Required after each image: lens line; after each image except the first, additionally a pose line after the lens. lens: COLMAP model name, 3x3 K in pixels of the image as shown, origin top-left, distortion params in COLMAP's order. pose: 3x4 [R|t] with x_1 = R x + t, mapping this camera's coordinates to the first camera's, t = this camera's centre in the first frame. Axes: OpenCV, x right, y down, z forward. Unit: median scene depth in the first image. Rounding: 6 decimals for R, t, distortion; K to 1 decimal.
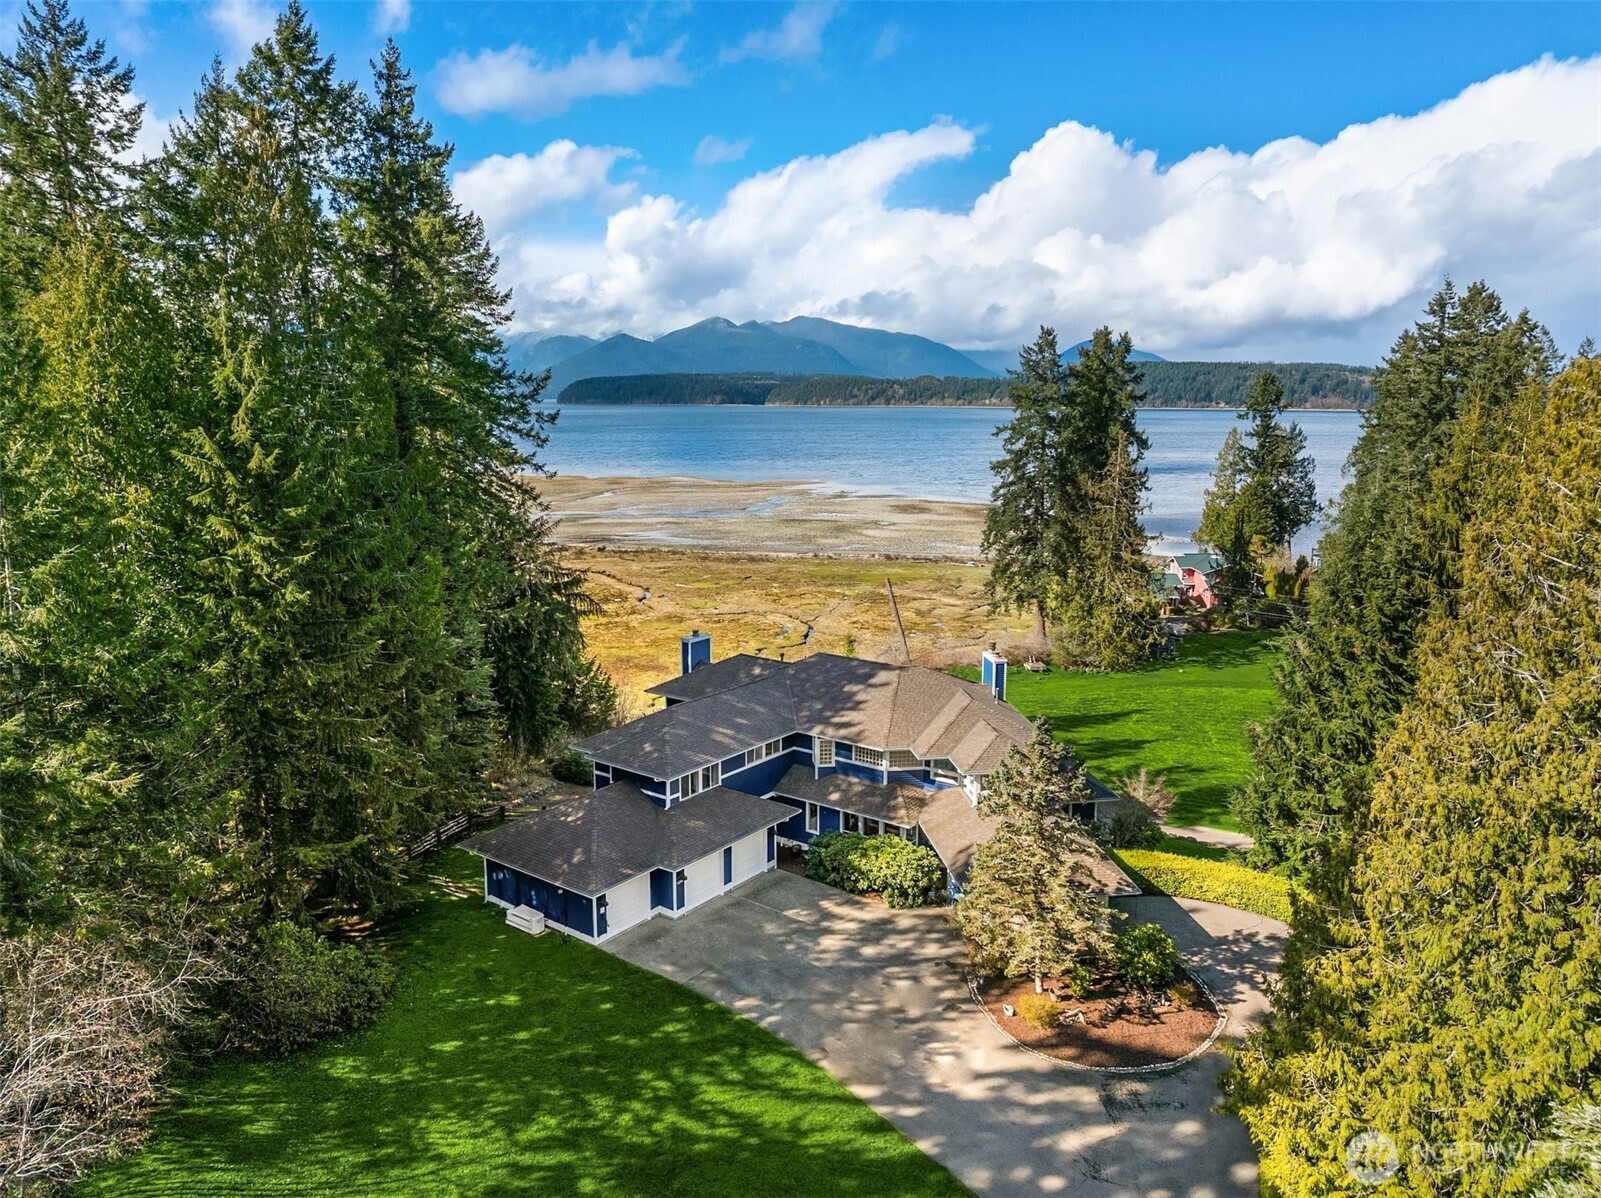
lens RADIAL K [[1133.2, 0, 800.3], [0, 1133.2, 596.0], [0, 0, 1]] dist [-0.039709, 0.006436]
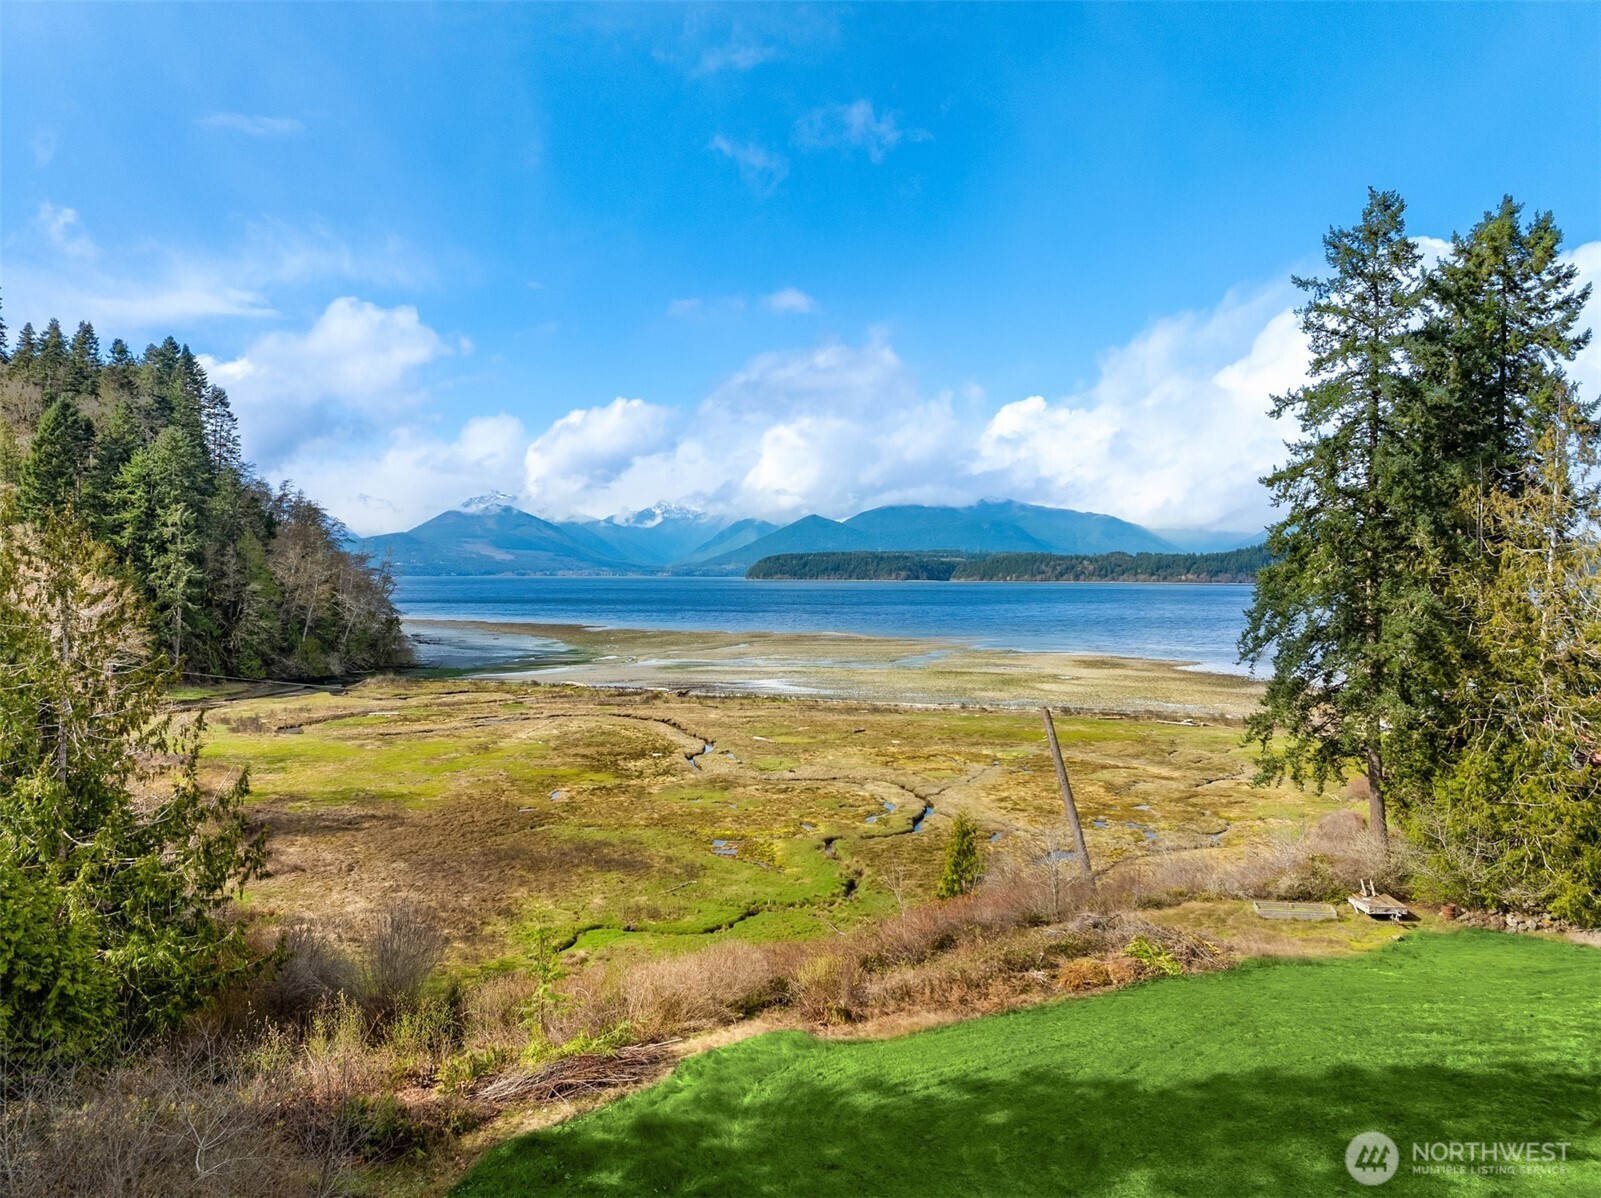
lens RADIAL K [[1133.2, 0, 799.2], [0, 1133.2, 614.3], [0, 0, 1]] dist [-0.039709, 0.006436]
pose [[0.986352, 0.009550, -0.164372, 0.129279], [-0.032494, 0.989973, -0.137470, 0.038645], [0.161411, 0.140935, 0.976772, 1.228447]]
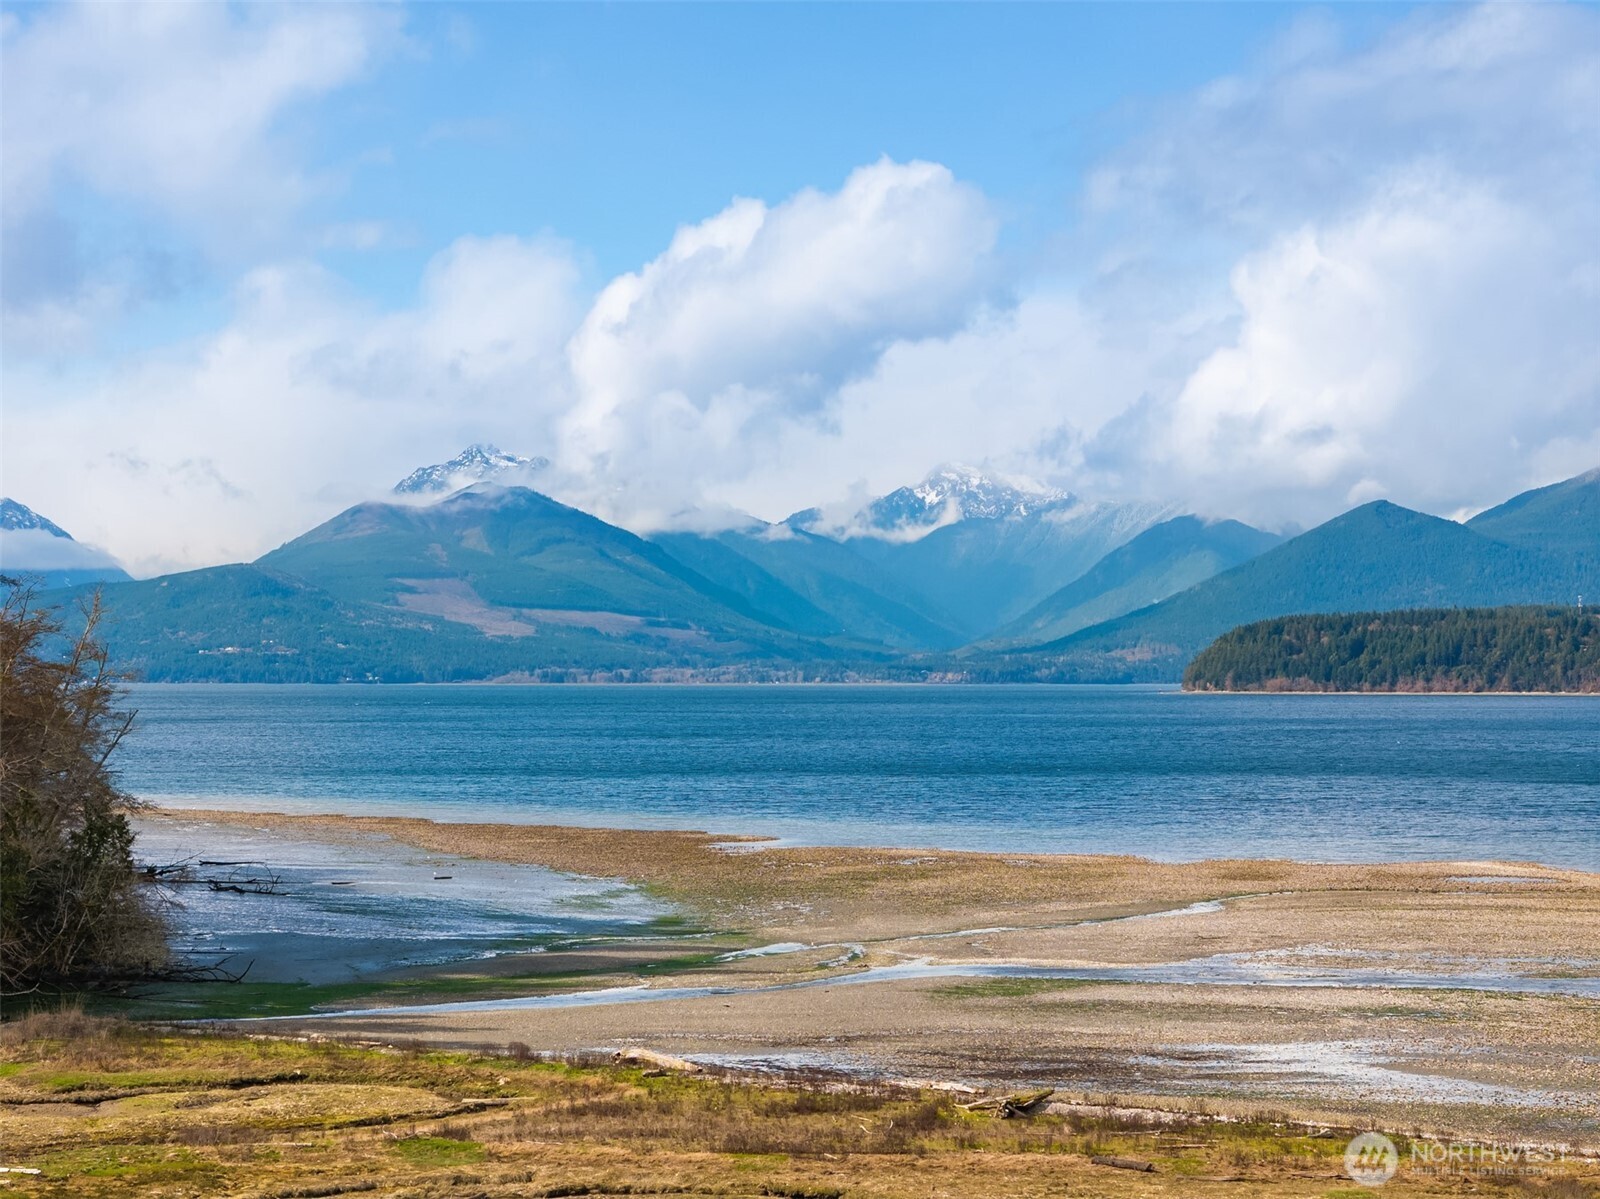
lens RADIAL K [[3205.4, 0, 686.3], [0, 3205.4, 431.9], [0, 0, 1]] dist [-0.039825, 0.000000]
pose [[0.933982, -0.025805, -0.356387, -0.069462], [-0.063708, 0.969382, -0.237151, -0.084095], [0.351595, 0.244199, 0.903741, 1.871613]]
